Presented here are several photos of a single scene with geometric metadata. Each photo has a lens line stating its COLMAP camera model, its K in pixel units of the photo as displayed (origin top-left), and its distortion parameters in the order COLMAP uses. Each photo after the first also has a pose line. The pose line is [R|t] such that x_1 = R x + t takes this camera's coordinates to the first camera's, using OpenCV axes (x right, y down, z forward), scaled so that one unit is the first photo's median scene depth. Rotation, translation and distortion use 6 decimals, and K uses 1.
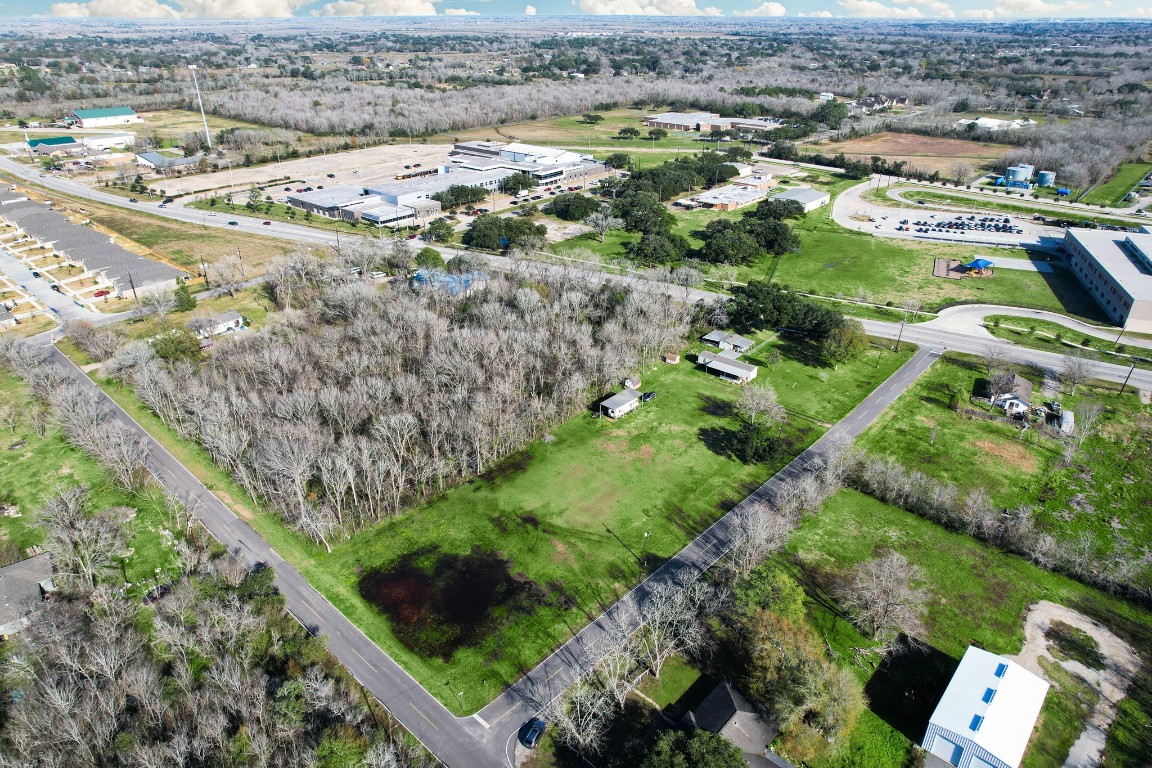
lens RADIAL K [[742.4, 0, 588.7], [0, 742.4, 353.0], [0, 0, 1]] dist [-0.046385, 0.029146]
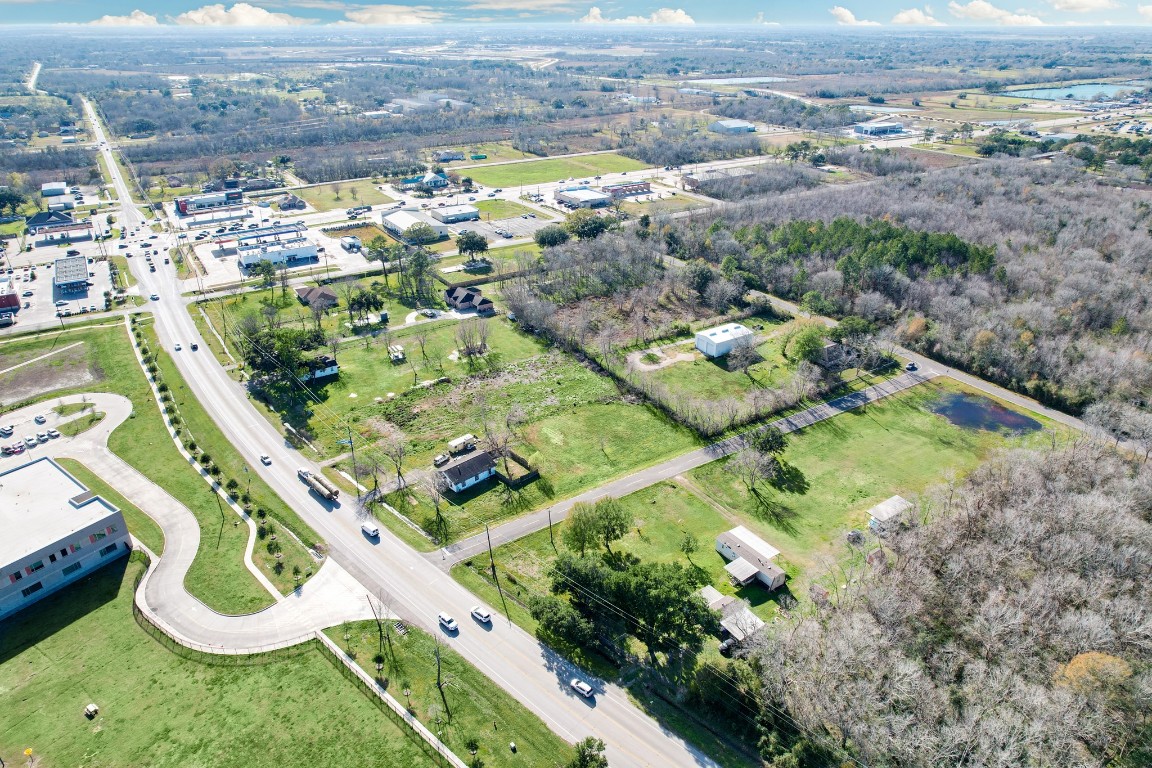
lens RADIAL K [[742.4, 0, 577.5], [0, 742.4, 377.3], [0, 0, 1]] dist [-0.046385, 0.029146]
pose [[-0.963090, -0.119072, 0.241411, 0.225243], [0.113297, 0.634219, 0.764807, -0.820976], [-0.244175, 0.763929, -0.597320, 1.567296]]
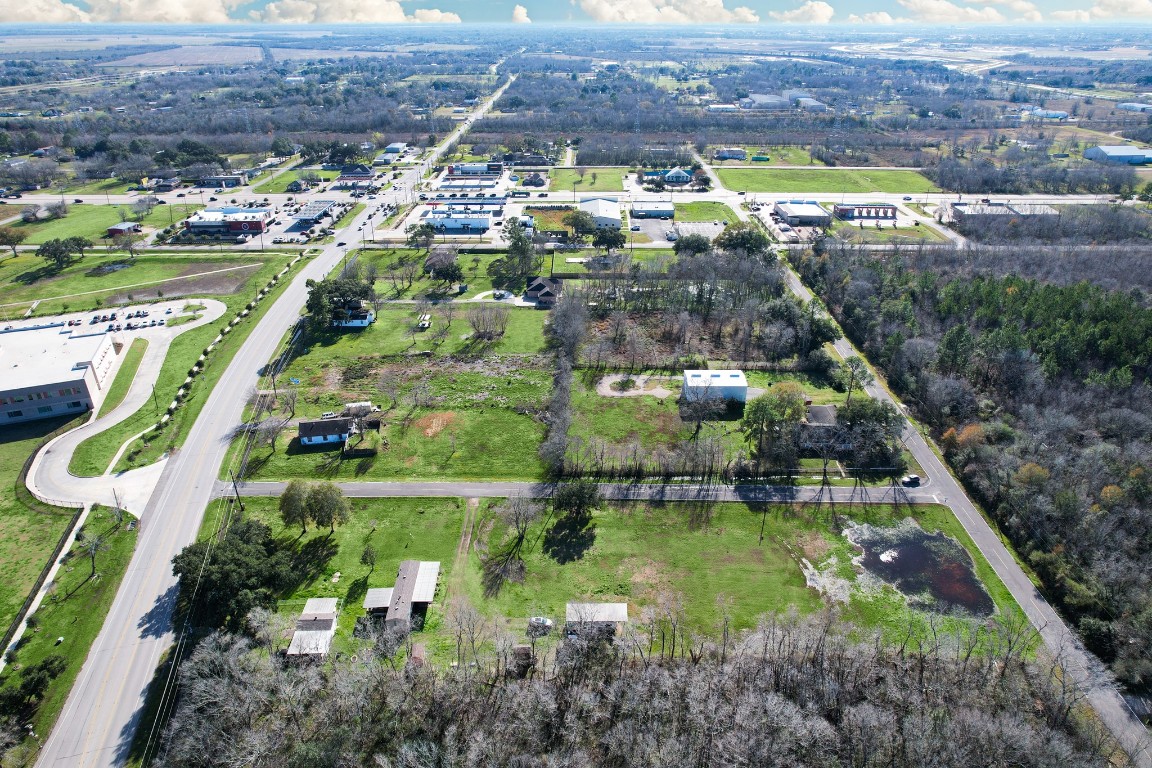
lens RADIAL K [[742.4, 0, 575.3], [0, 742.4, 392.0], [0, 0, 1]] dist [-0.046385, 0.029146]
pose [[-0.653387, -0.347319, 0.672648, -0.382220], [0.321937, 0.676709, 0.662134, -0.615357], [-0.685158, 0.649180, -0.330339, 1.149934]]
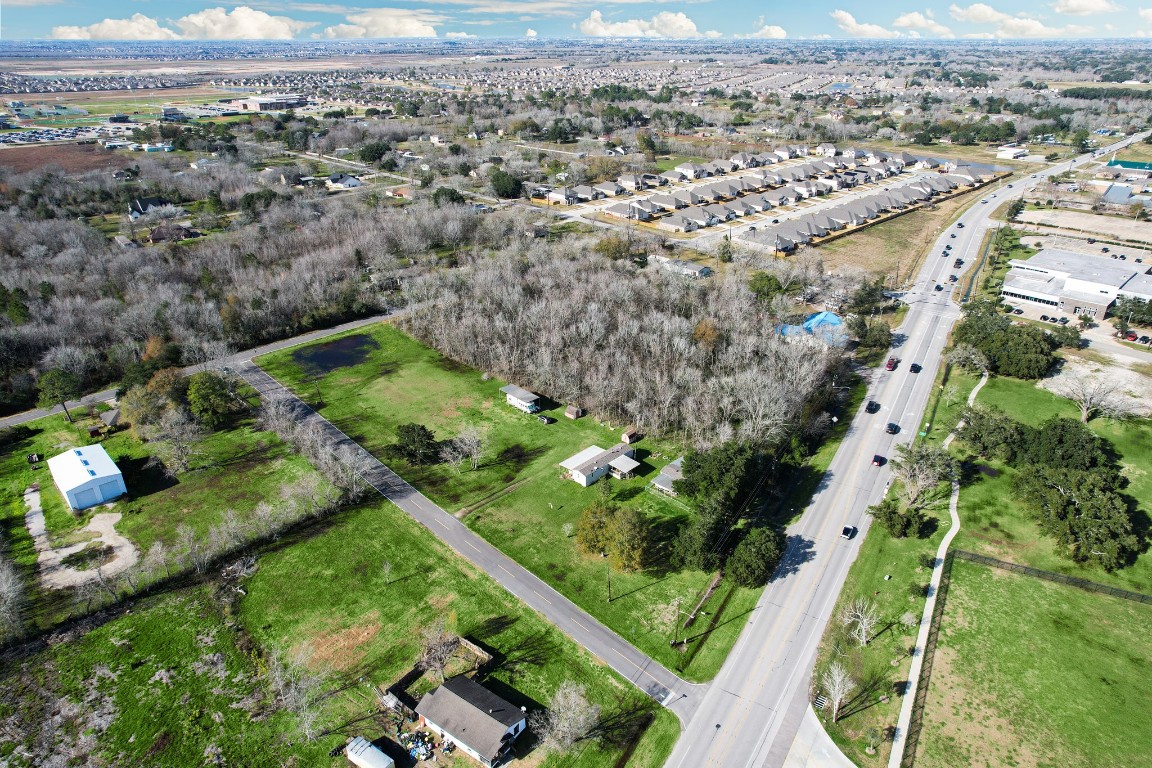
lens RADIAL K [[742.4, 0, 577.5], [0, 742.4, 388.6], [0, 0, 1]] dist [-0.046385, 0.029146]
pose [[-0.072103, 0.436527, -0.896797, 1.037474], [-0.420845, 0.801863, 0.424153, -0.452591], [0.904263, 0.407995, 0.125894, 0.963367]]
